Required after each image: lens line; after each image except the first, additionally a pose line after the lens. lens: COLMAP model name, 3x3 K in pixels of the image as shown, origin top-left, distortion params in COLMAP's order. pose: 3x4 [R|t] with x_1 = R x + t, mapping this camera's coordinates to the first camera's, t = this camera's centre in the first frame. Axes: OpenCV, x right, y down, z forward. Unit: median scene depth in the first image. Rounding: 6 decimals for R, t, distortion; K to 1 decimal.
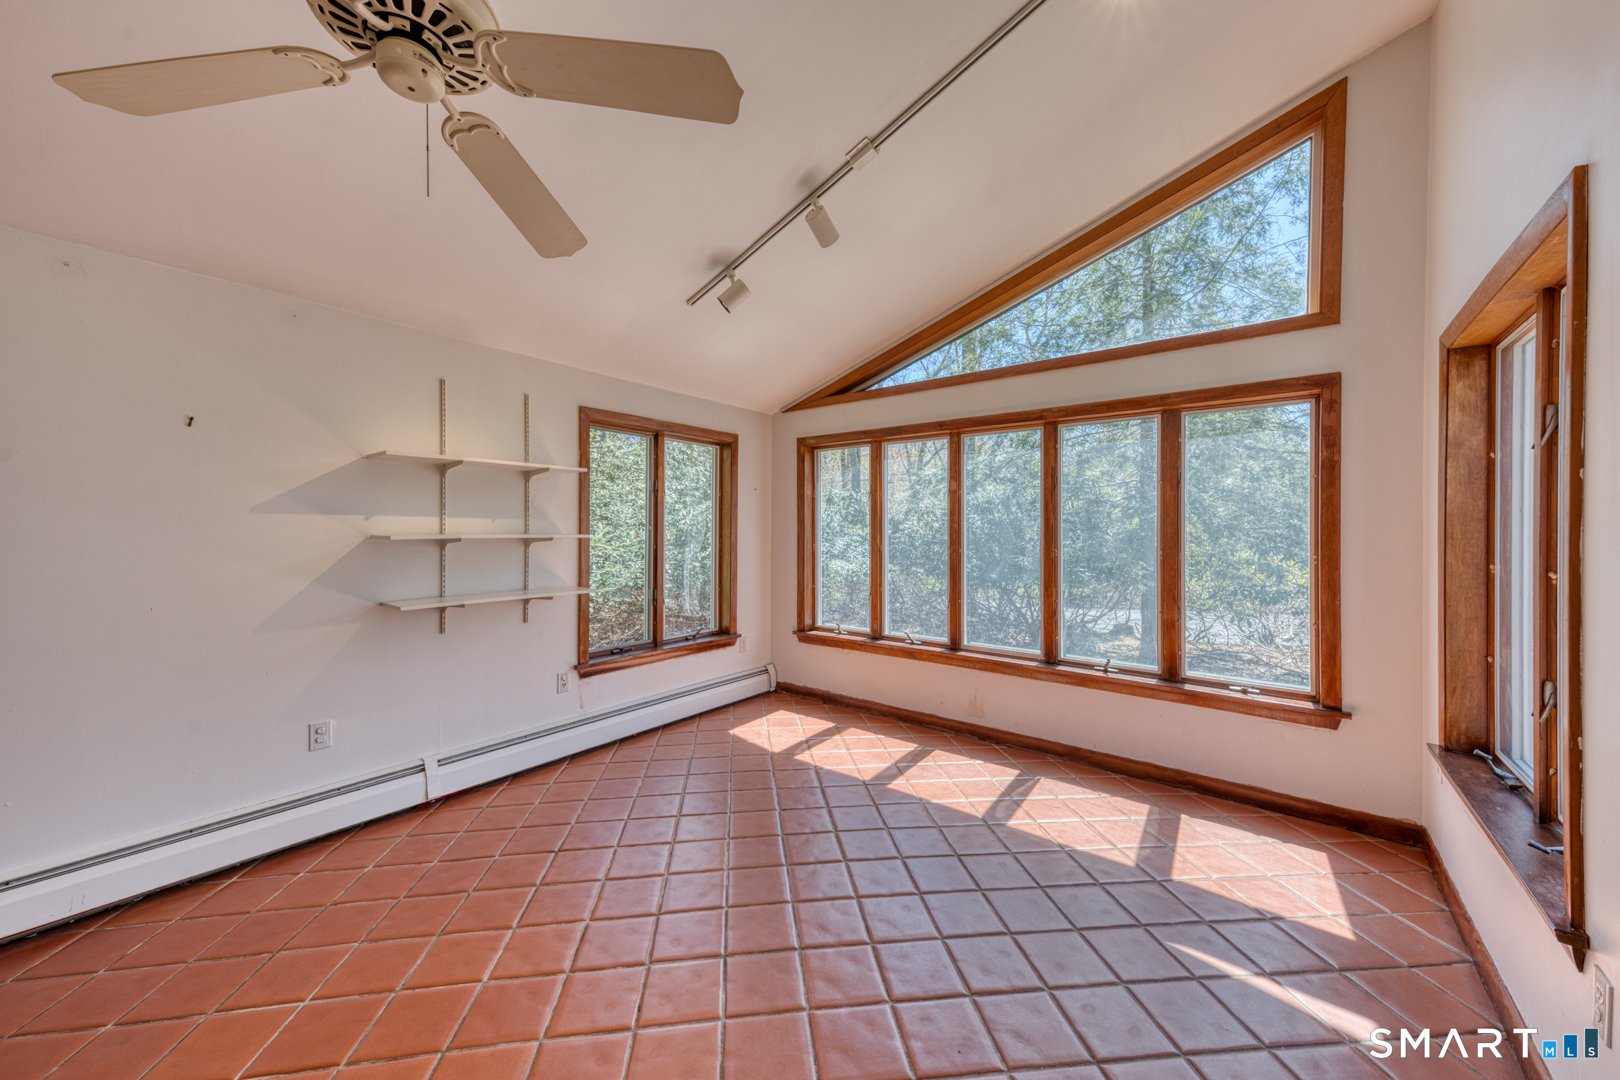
lens RADIAL K [[570.5, 0, 807.7], [0, 570.5, 531.4], [0, 0, 1]] dist [0.000535, 0.000010]
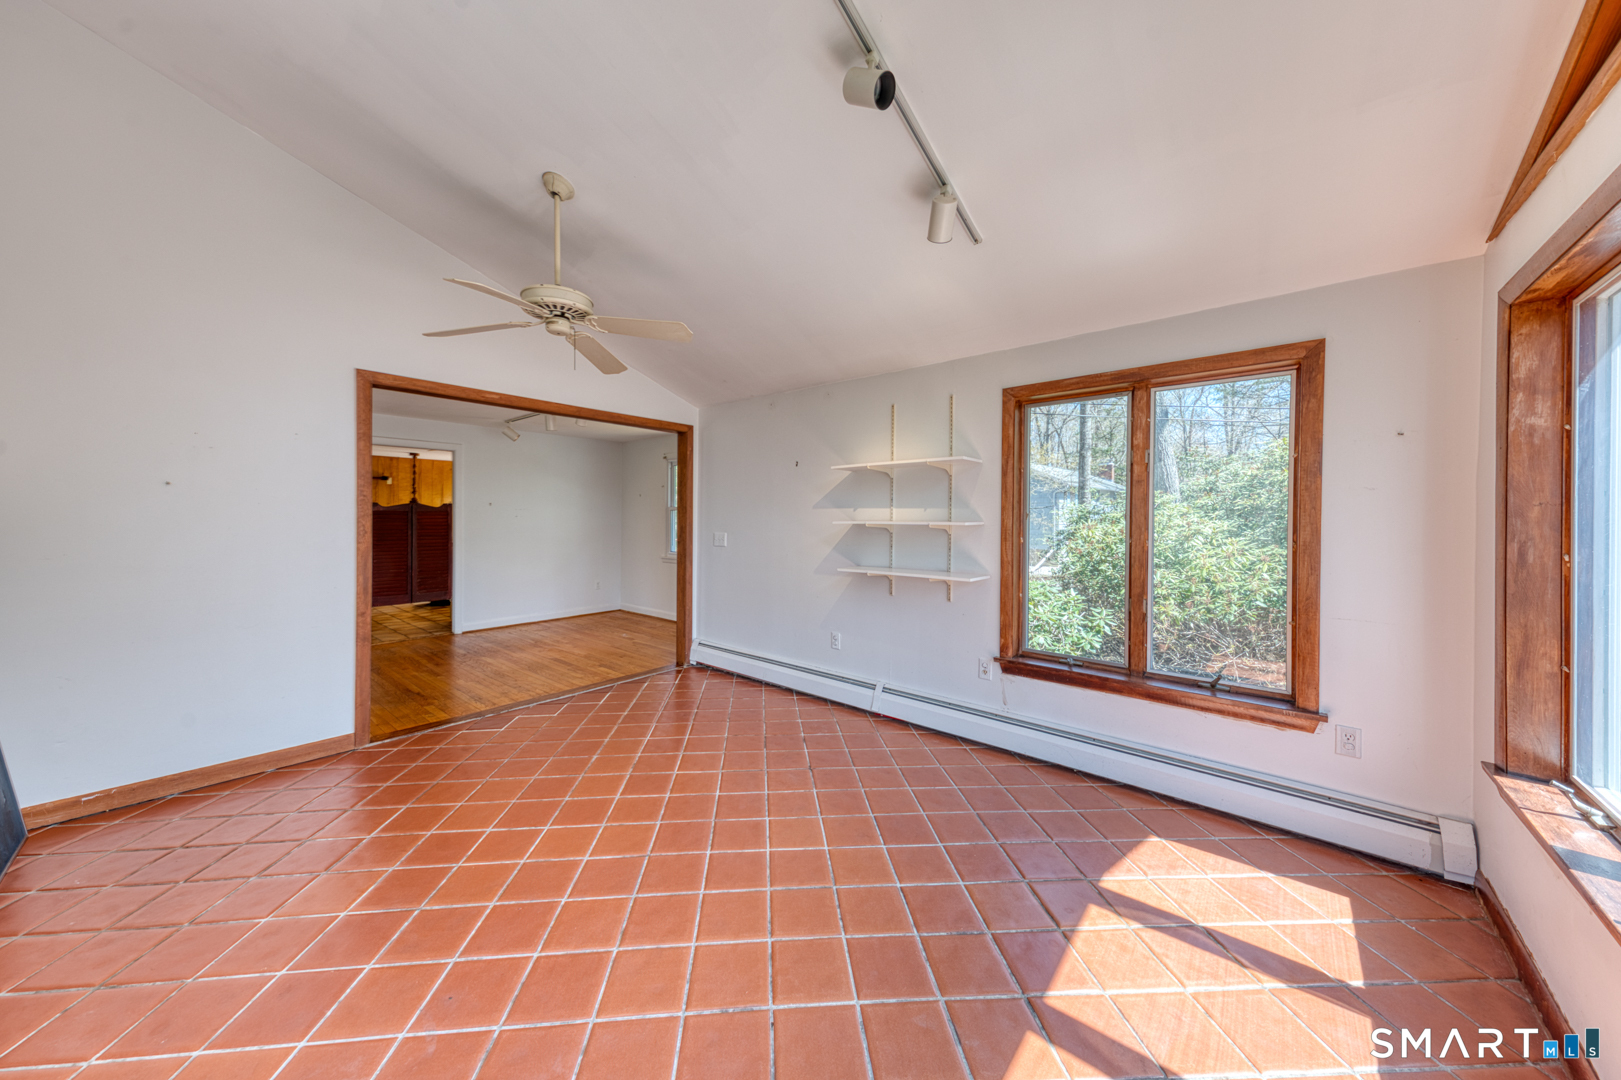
lens RADIAL K [[545.3, 0, 798.3], [0, 545.3, 523.7], [0, 0, 1]] dist [0.016273, -0.000050]
pose [[-0.047880, 0.009933, -0.998804, 0.554722], [-0.003204, 0.999944, 0.010098, -0.001591], [0.998848, 0.003684, -0.047845, 0.721108]]
